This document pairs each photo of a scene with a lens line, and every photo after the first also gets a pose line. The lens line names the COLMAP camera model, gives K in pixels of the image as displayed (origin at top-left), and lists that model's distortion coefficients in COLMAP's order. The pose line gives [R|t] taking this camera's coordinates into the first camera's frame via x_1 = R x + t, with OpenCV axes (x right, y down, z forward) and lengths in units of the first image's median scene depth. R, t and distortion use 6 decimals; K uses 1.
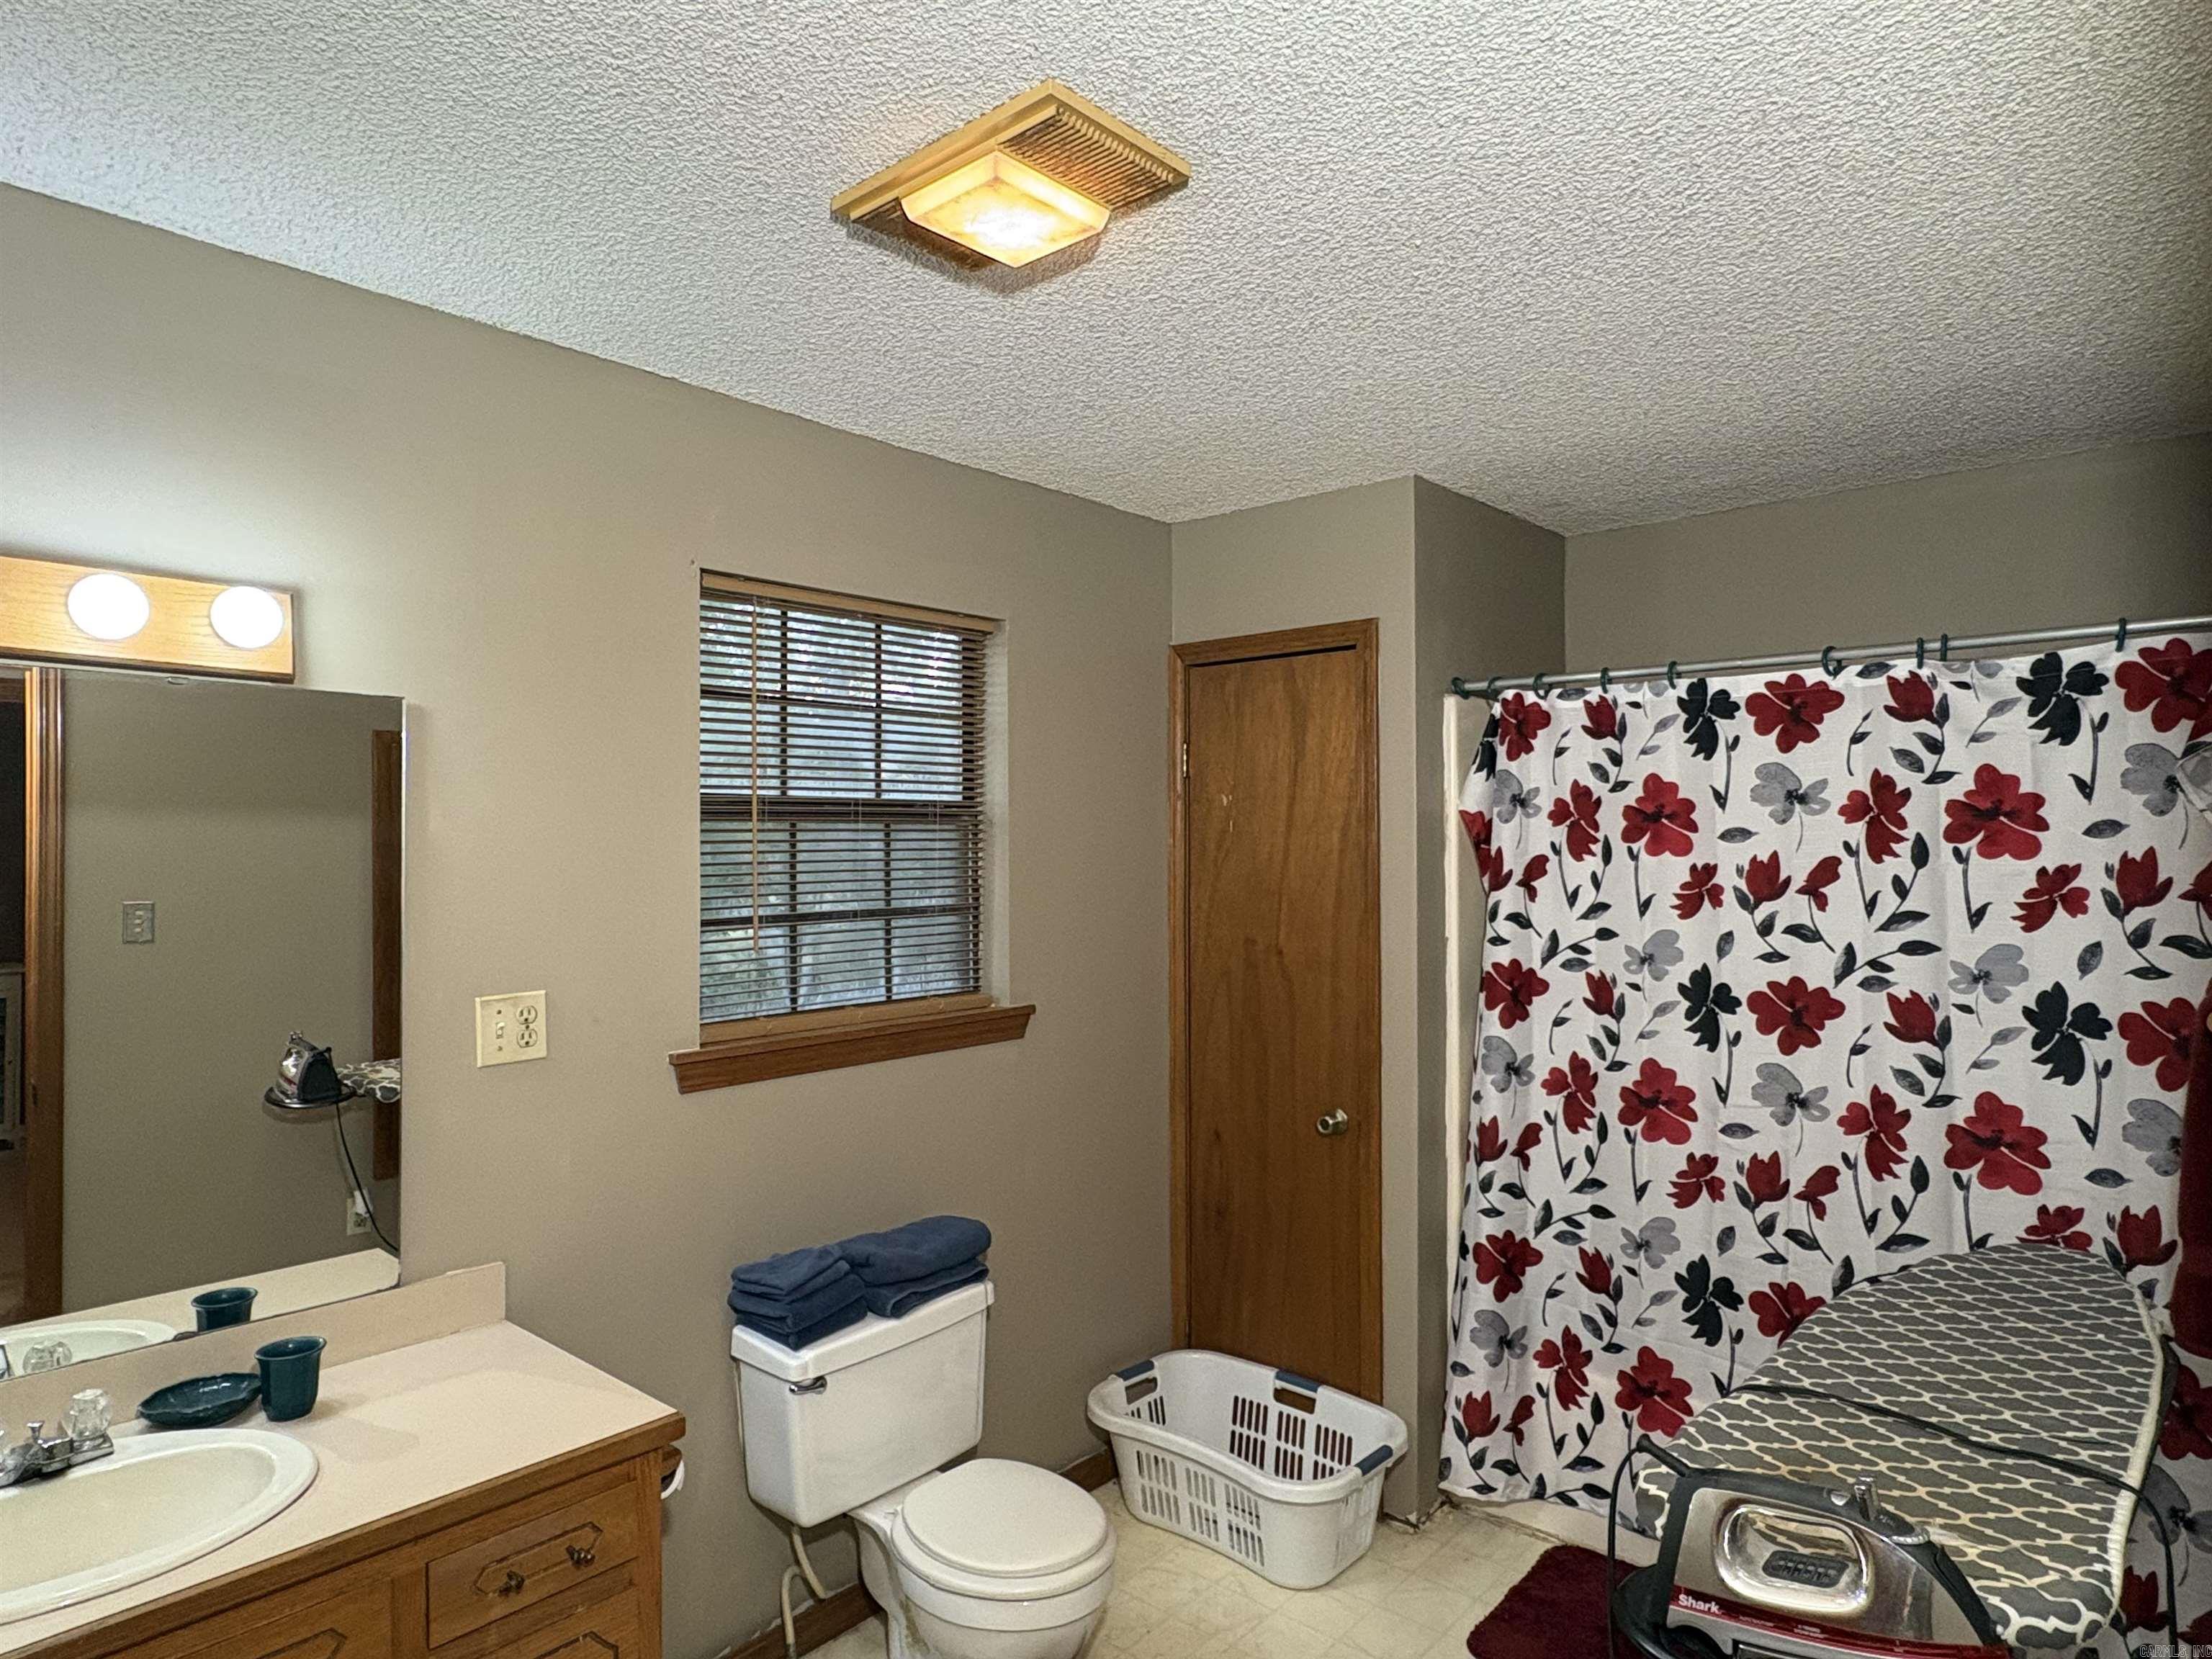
lens RADIAL K [[1320.4, 0, 1100.4], [0, 1320.4, 830.0], [0, 0, 1]] dist [0.014120, -0.002827]
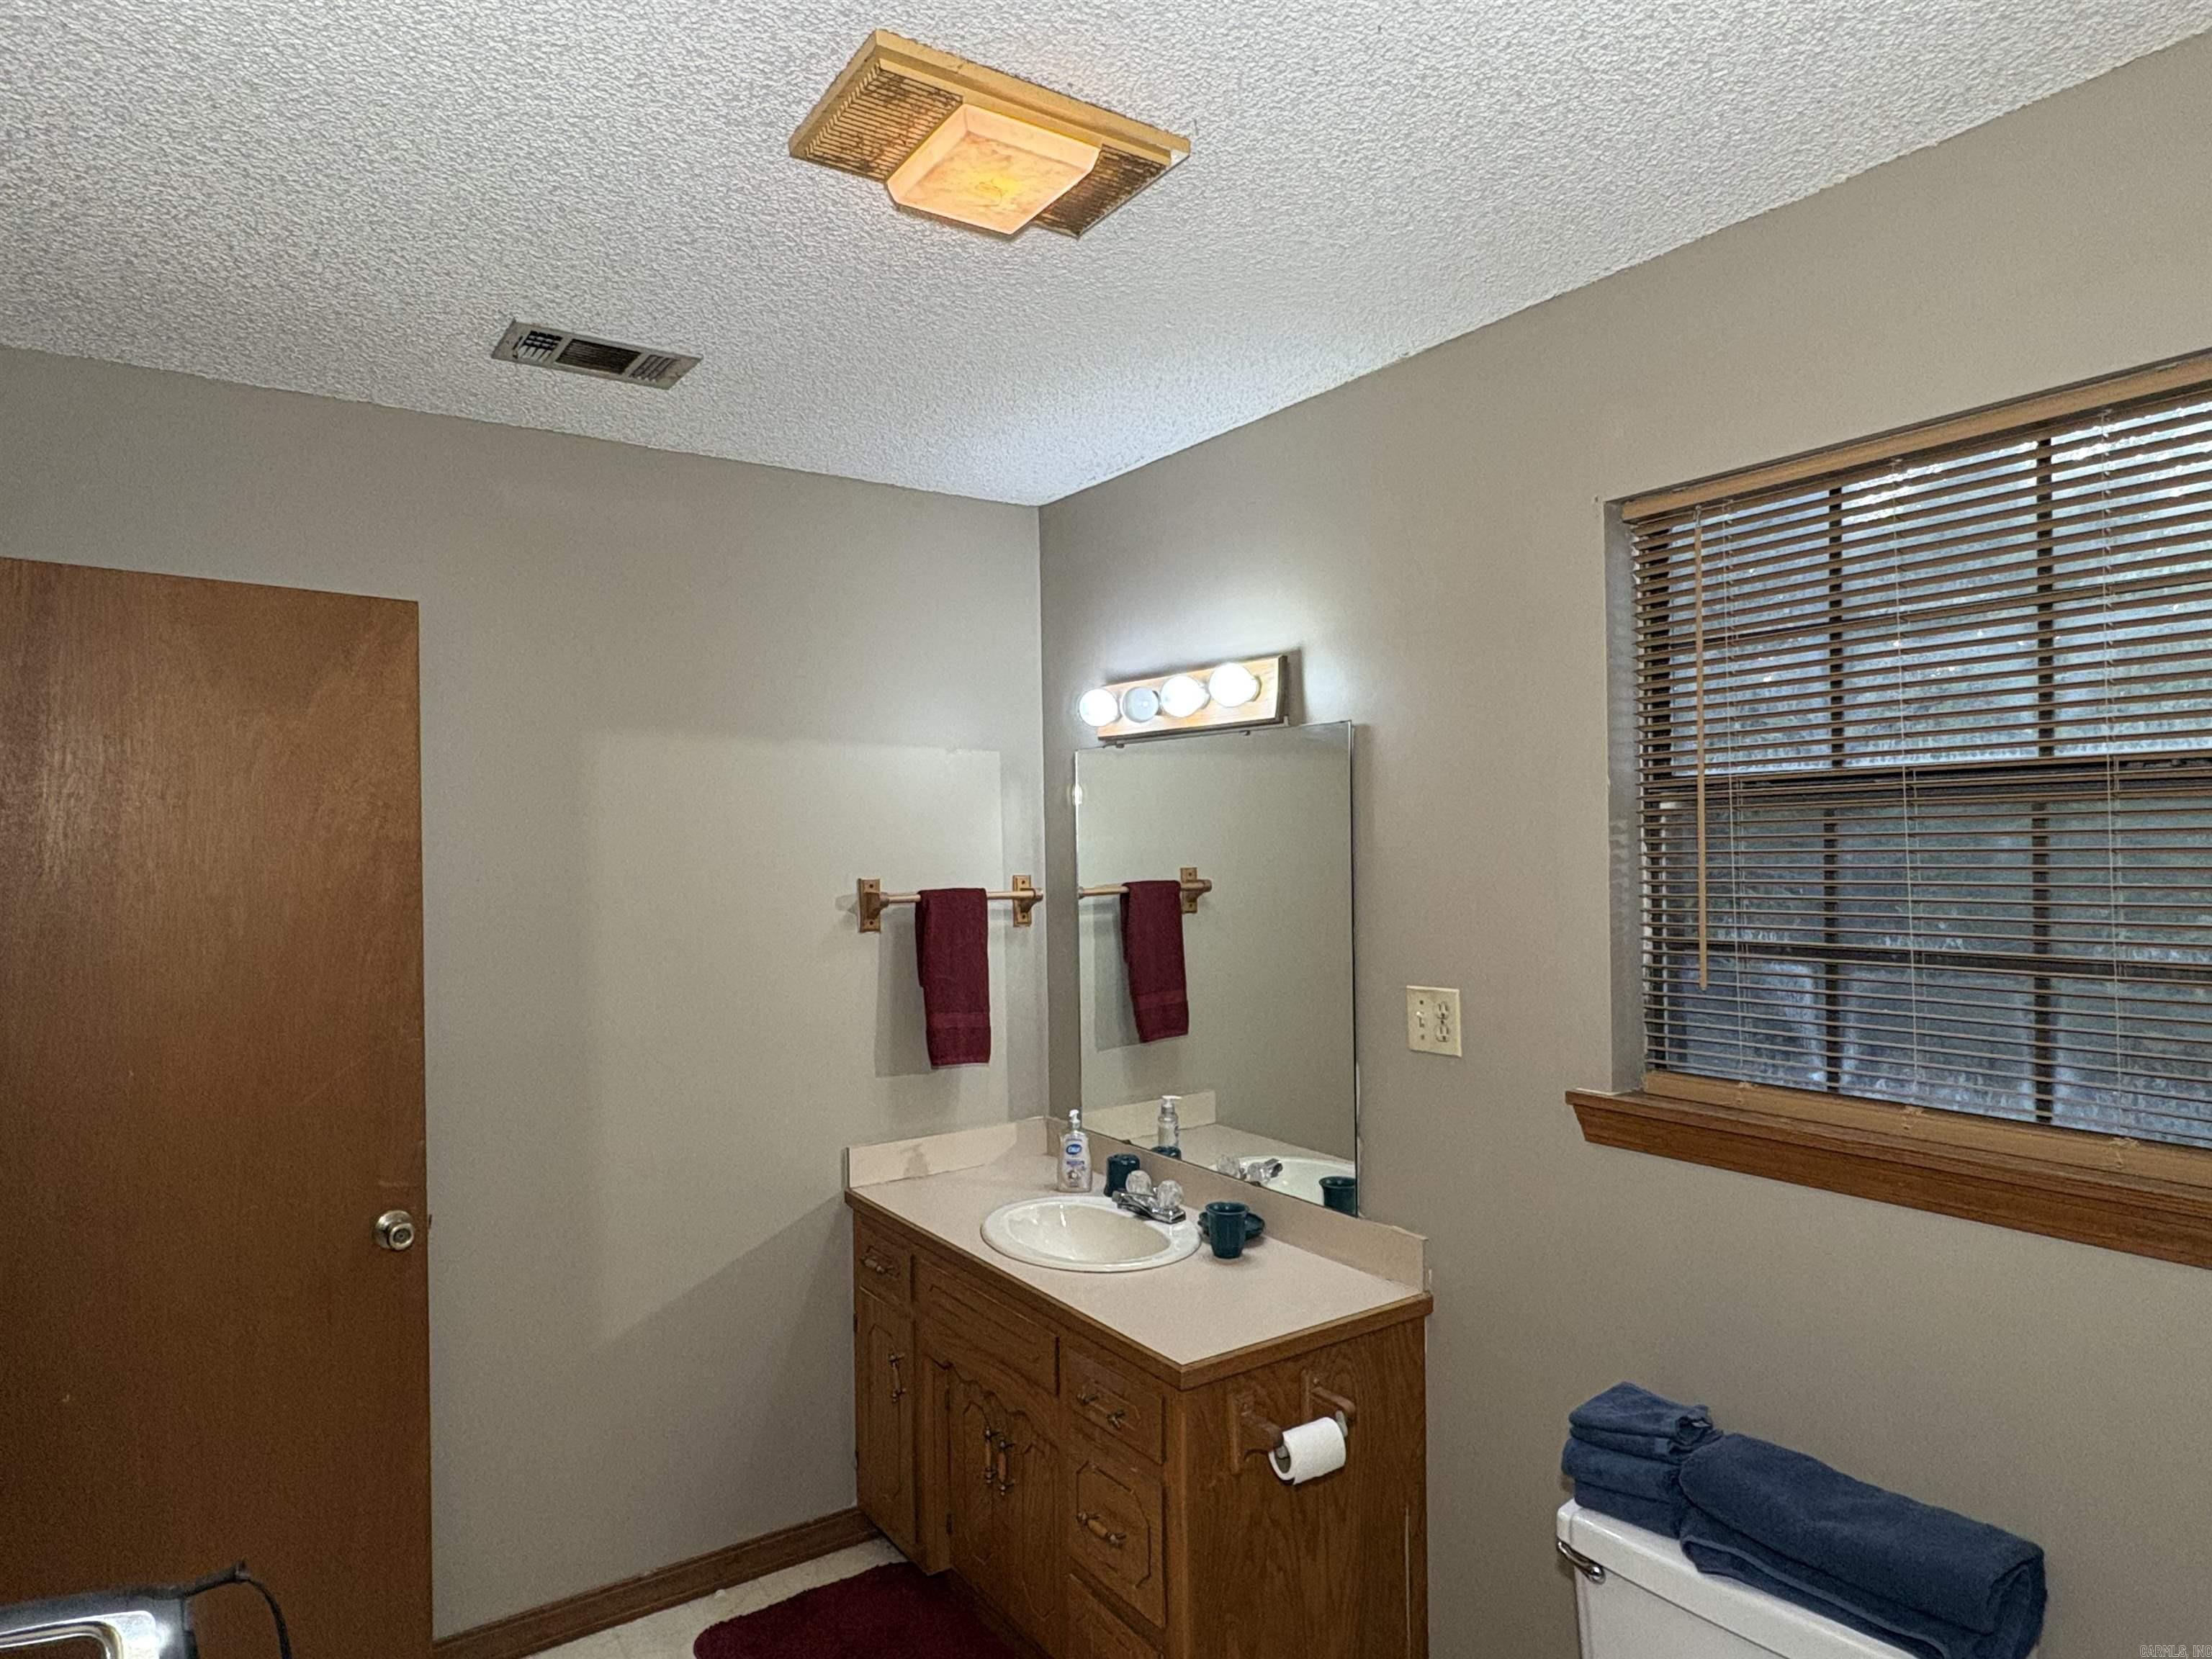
lens RADIAL K [[1320.4, 0, 1100.8], [0, 1320.4, 839.5], [0, 0, 1]] dist [0.014120, -0.002827]
pose [[-0.254613, 0.000818, -0.967043, 0.517333], [0.022314, 0.999738, -0.005029, 0.004669], [0.966786, -0.022859, -0.254564, 0.829925]]
